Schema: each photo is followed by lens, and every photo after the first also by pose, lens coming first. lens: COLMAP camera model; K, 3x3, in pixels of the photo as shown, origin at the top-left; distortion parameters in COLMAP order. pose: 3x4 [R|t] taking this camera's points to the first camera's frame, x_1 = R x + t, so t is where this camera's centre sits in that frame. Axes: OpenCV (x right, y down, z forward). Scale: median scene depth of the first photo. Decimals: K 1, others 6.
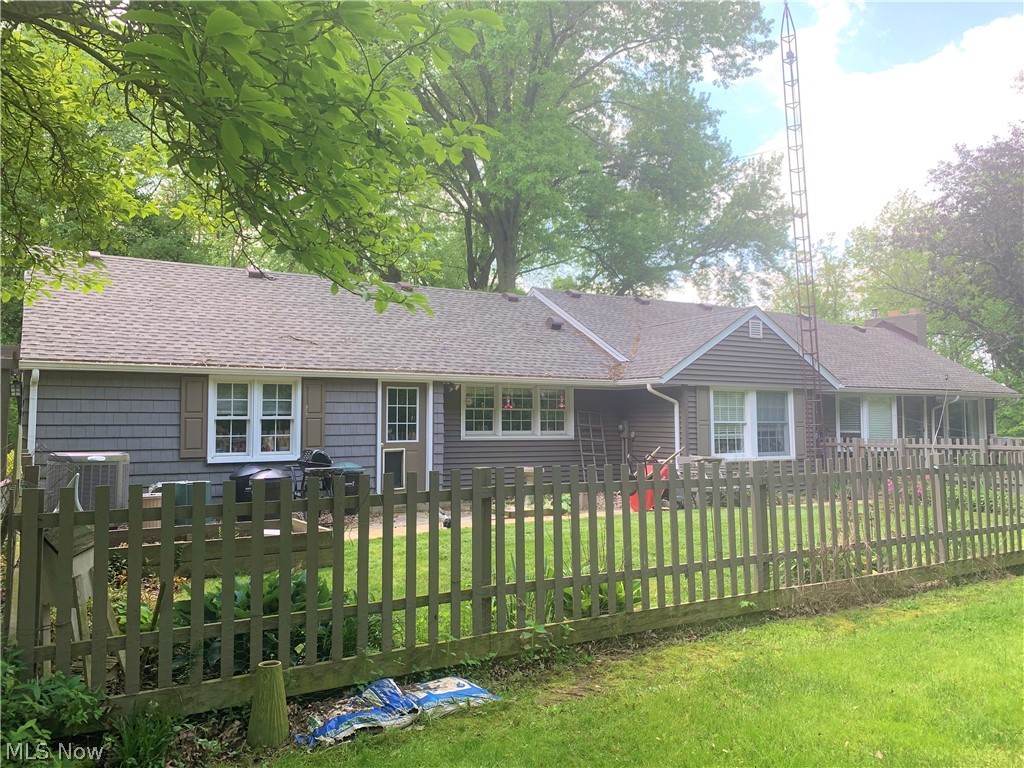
lens RADIAL K [[783.3, 0, 512.8], [0, 783.3, 378.1], [0, 0, 1]] dist [0.032376, -0.028774]
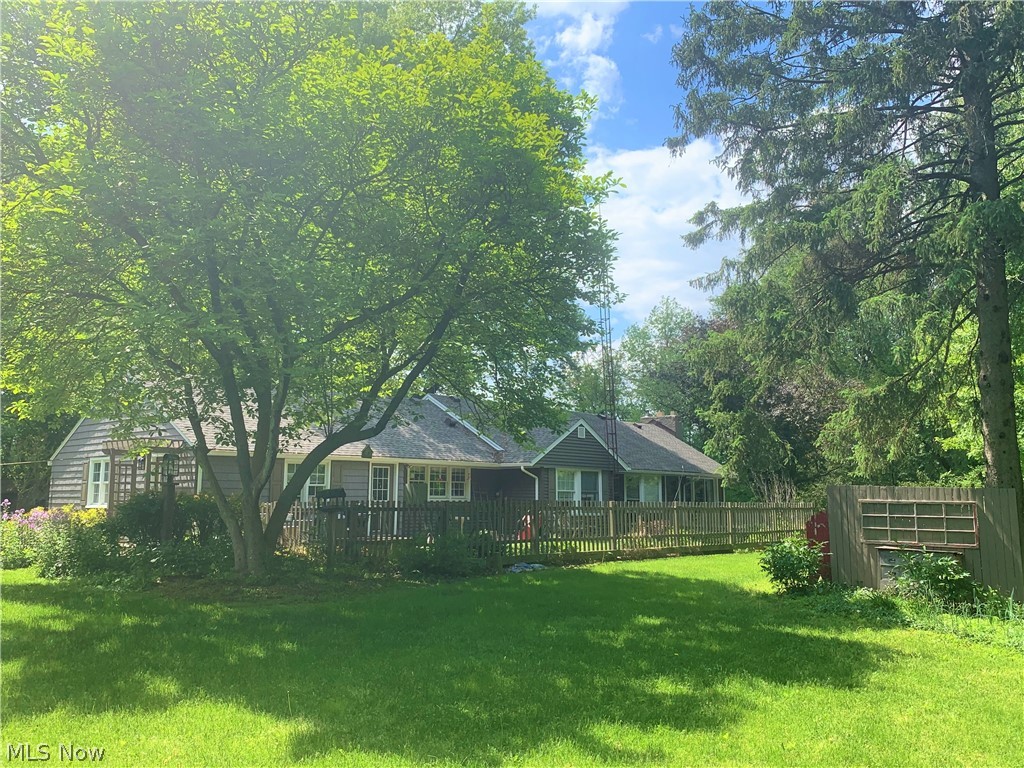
lens RADIAL K [[890.1, 0, 510.3], [0, 890.1, 383.8], [0, 0, 1]] dist [0.030144, -0.029641]
pose [[0.959173, 0.042036, 0.279679, -0.334771], [-0.022006, 0.996987, -0.074380, -0.022918], [-0.281963, 0.065189, 0.957208, -0.684583]]
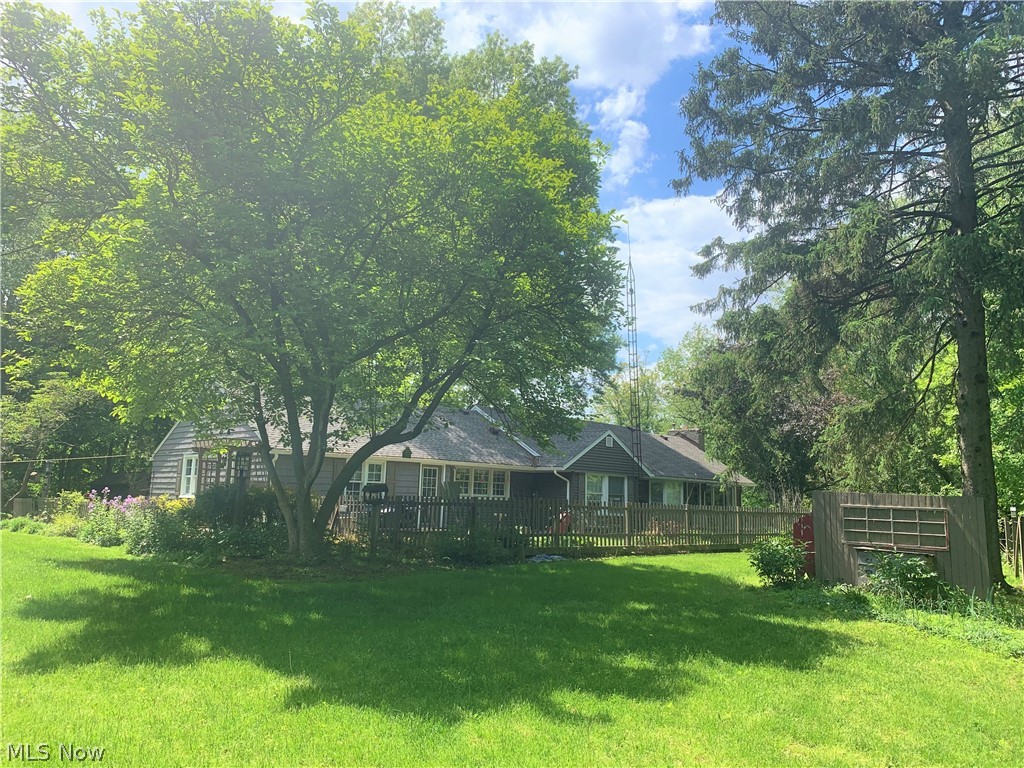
lens RADIAL K [[783.3, 0, 513.8], [0, 783.3, 388.4], [0, 0, 1]] dist [0.032376, -0.028774]
pose [[0.973991, 0.060803, 0.218276, -0.300039], [-0.042765, 0.995339, -0.086434, -0.019045], [-0.222514, 0.074851, 0.972052, -0.696337]]
